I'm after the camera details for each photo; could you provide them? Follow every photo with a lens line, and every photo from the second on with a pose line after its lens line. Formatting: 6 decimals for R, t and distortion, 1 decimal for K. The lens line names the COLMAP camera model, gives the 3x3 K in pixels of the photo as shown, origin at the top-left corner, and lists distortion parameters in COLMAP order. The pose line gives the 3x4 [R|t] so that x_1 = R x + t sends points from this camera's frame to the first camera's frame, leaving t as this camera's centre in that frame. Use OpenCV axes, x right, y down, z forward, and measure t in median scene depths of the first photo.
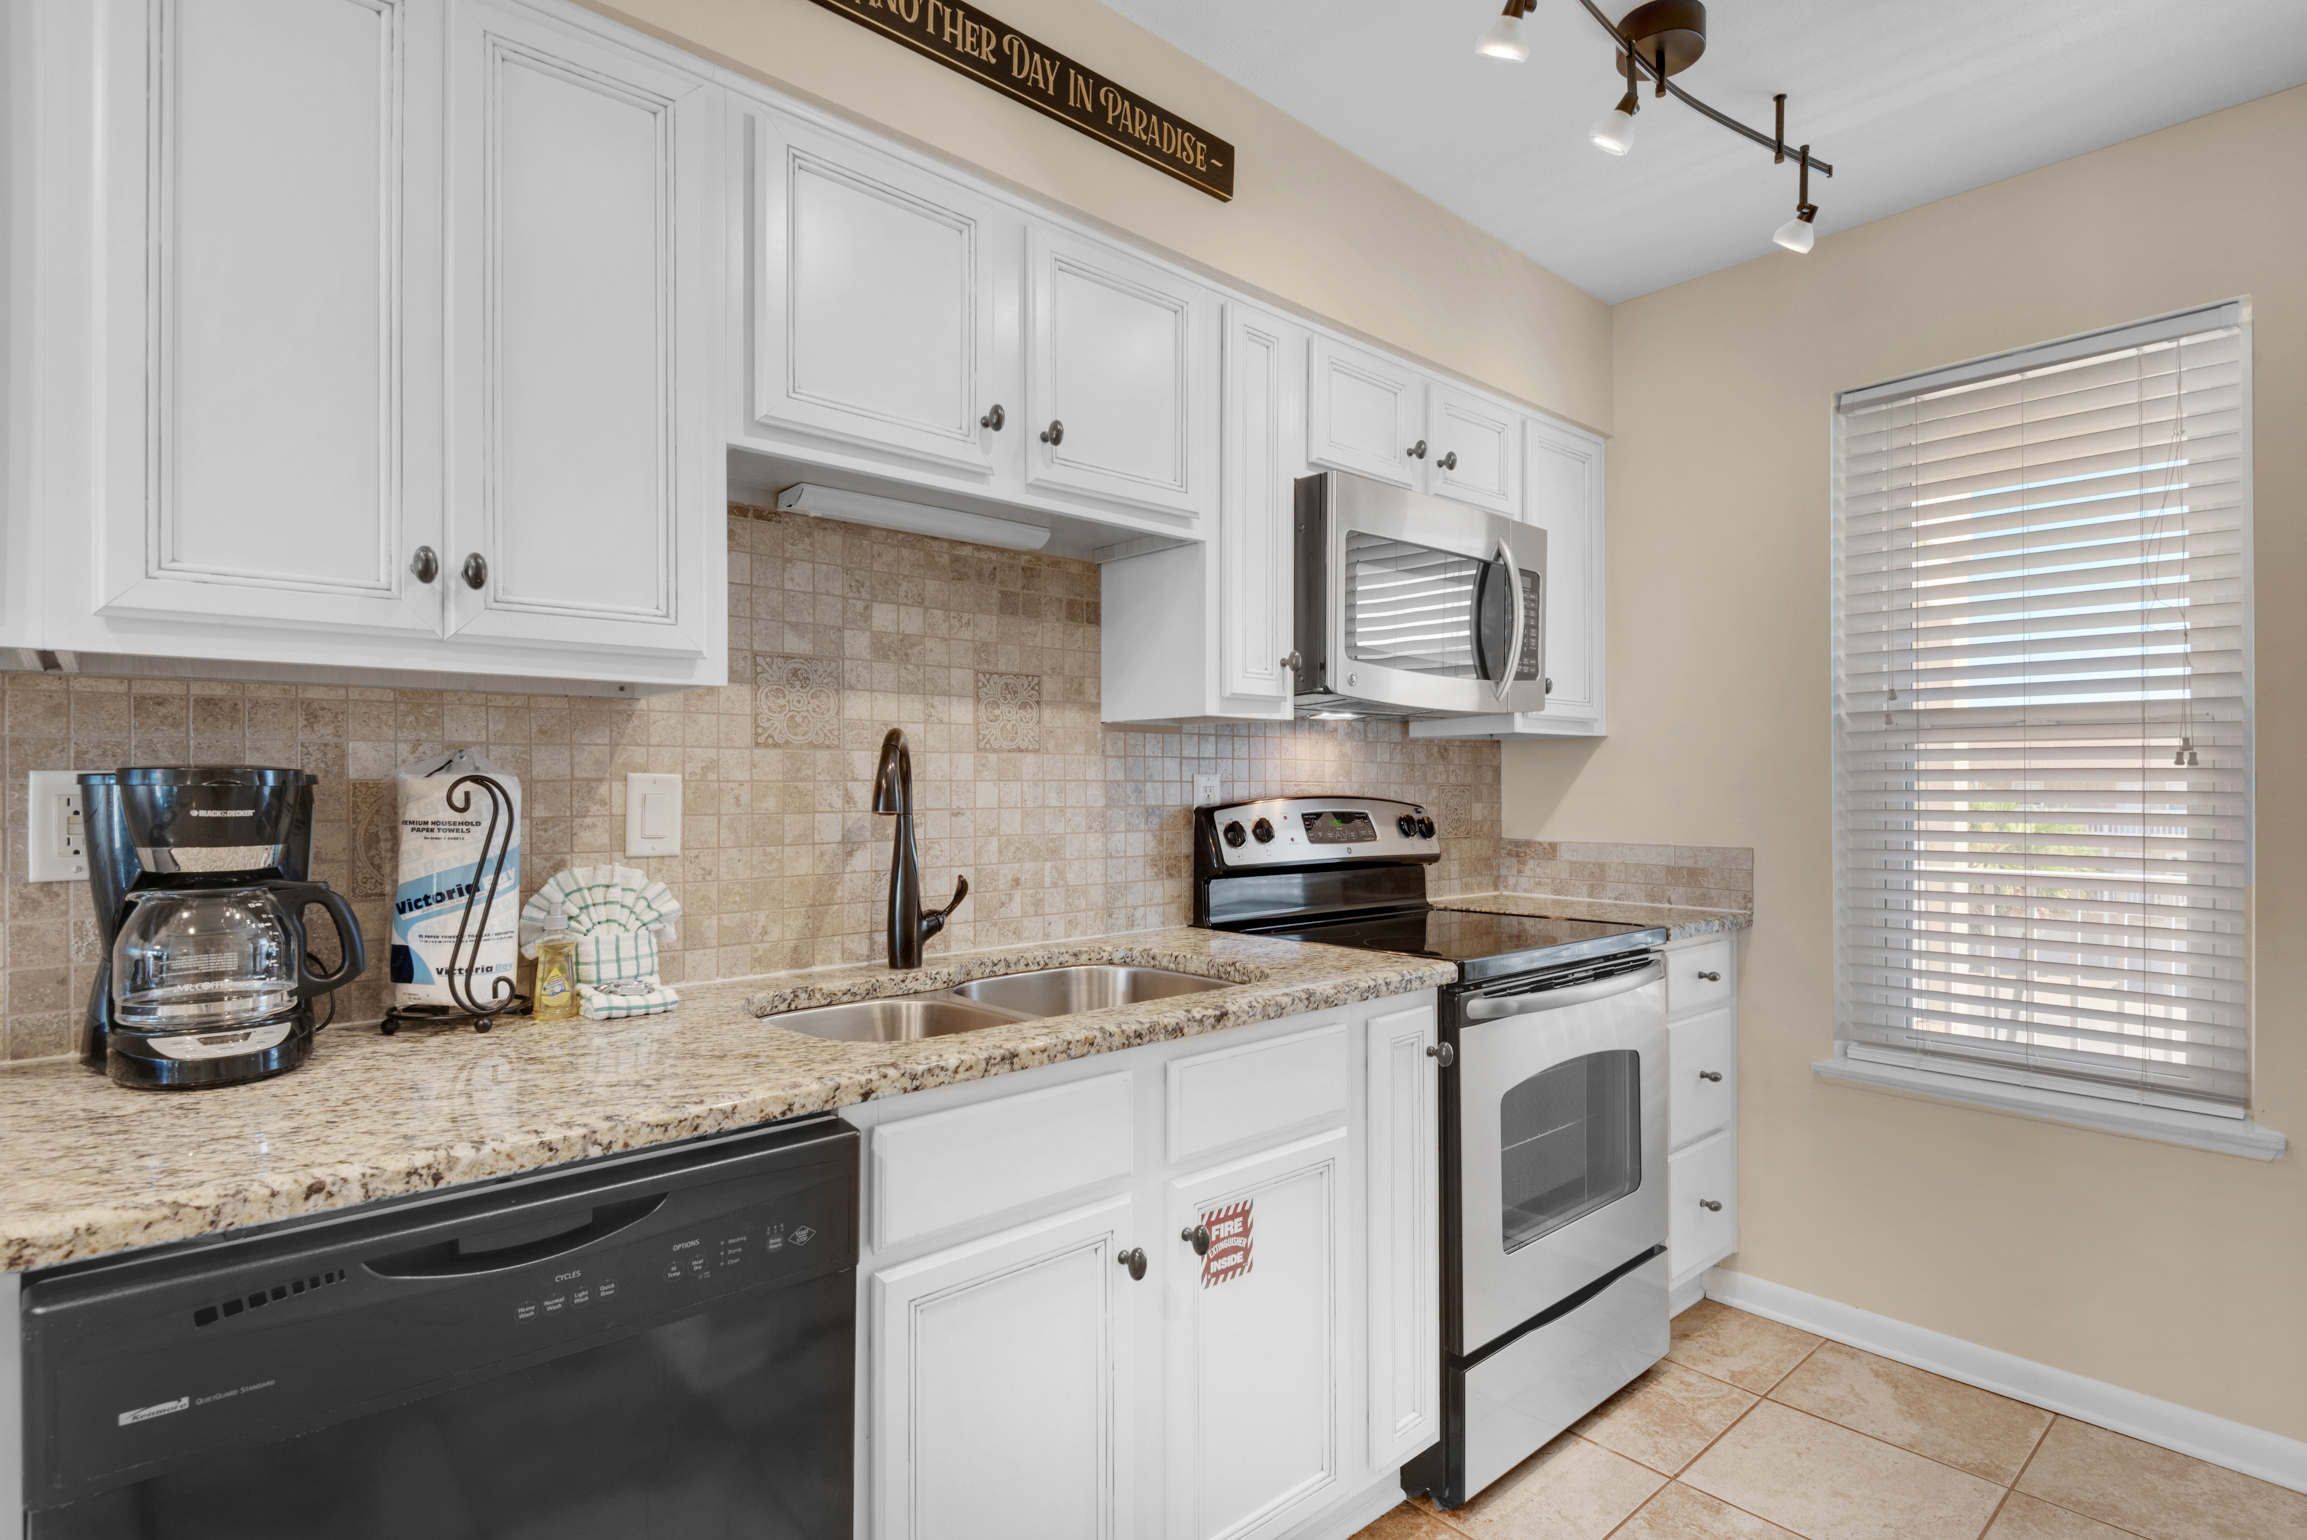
lens RADIAL K [[1123.3, 0, 1153.5], [0, 1123.3, 770.0], [0, 0, 1]] dist [-0.016976, -0.000395]
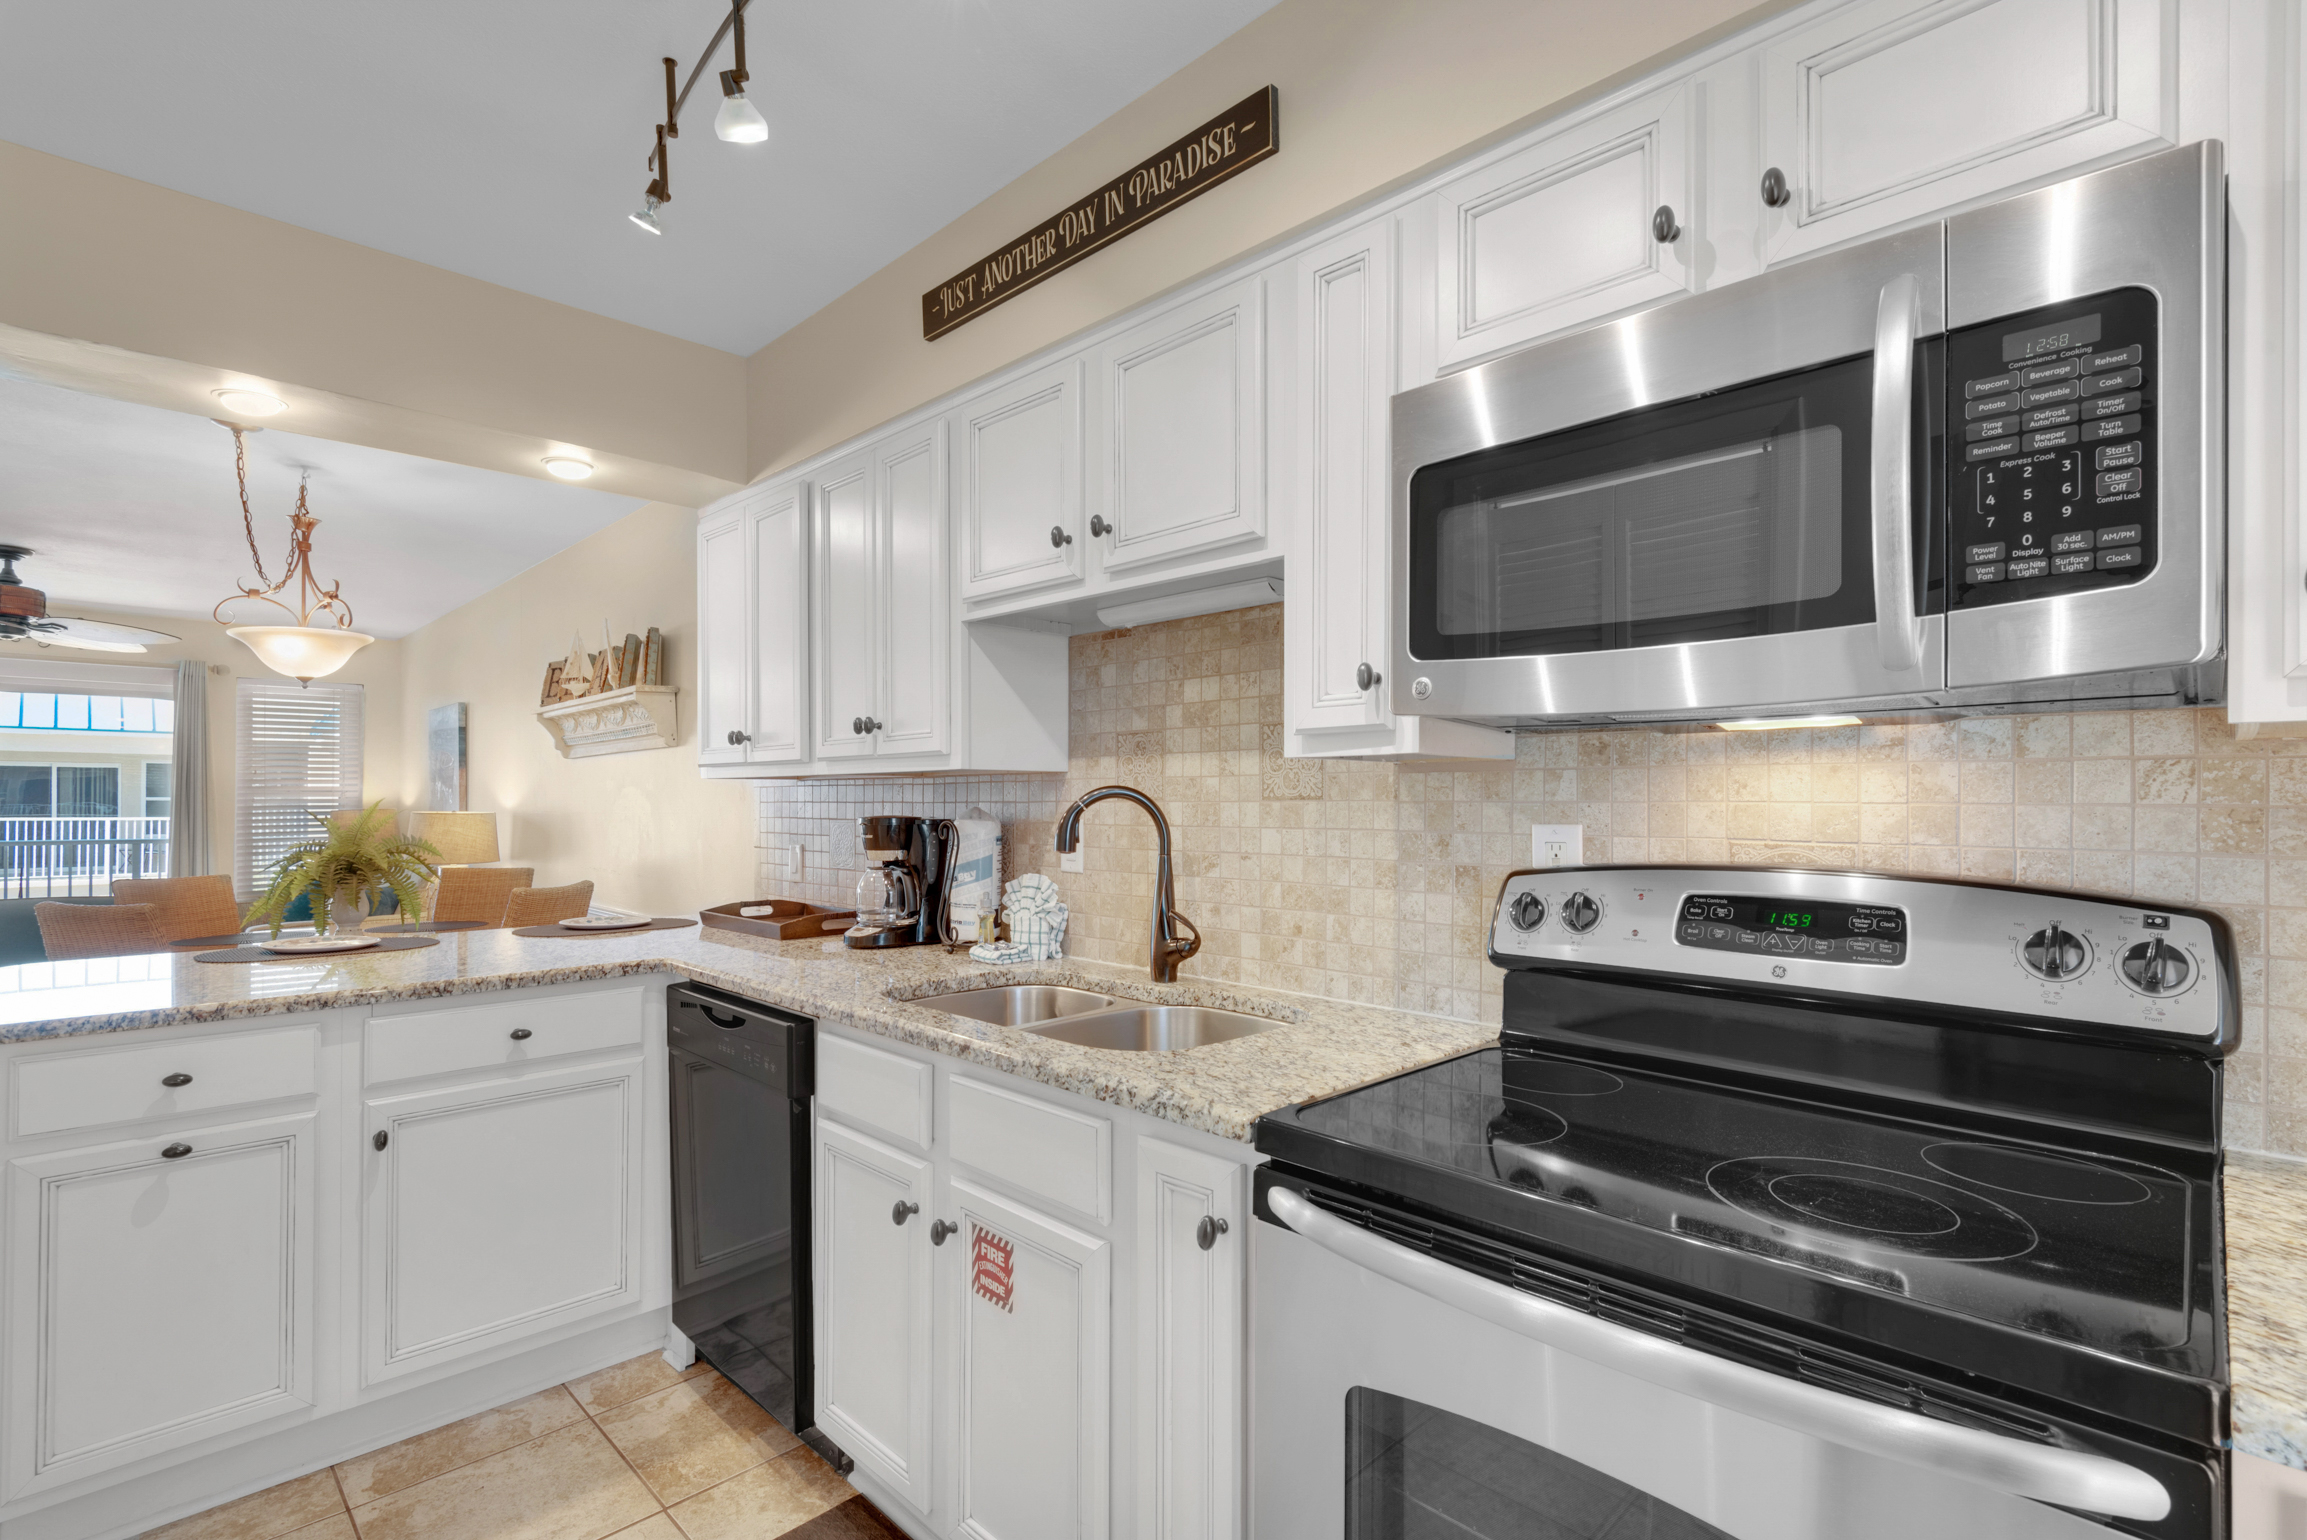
lens RADIAL K [[1049.8, 0, 1160.9], [0, 1049.8, 785.2], [0, 0, 1]] dist [-0.000469, -0.001218]
pose [[0.061761, -0.016781, -0.997950, 0.845179], [0.009481, 0.999823, -0.016225, -0.015835], [0.998046, -0.008460, 0.061909, 0.859318]]
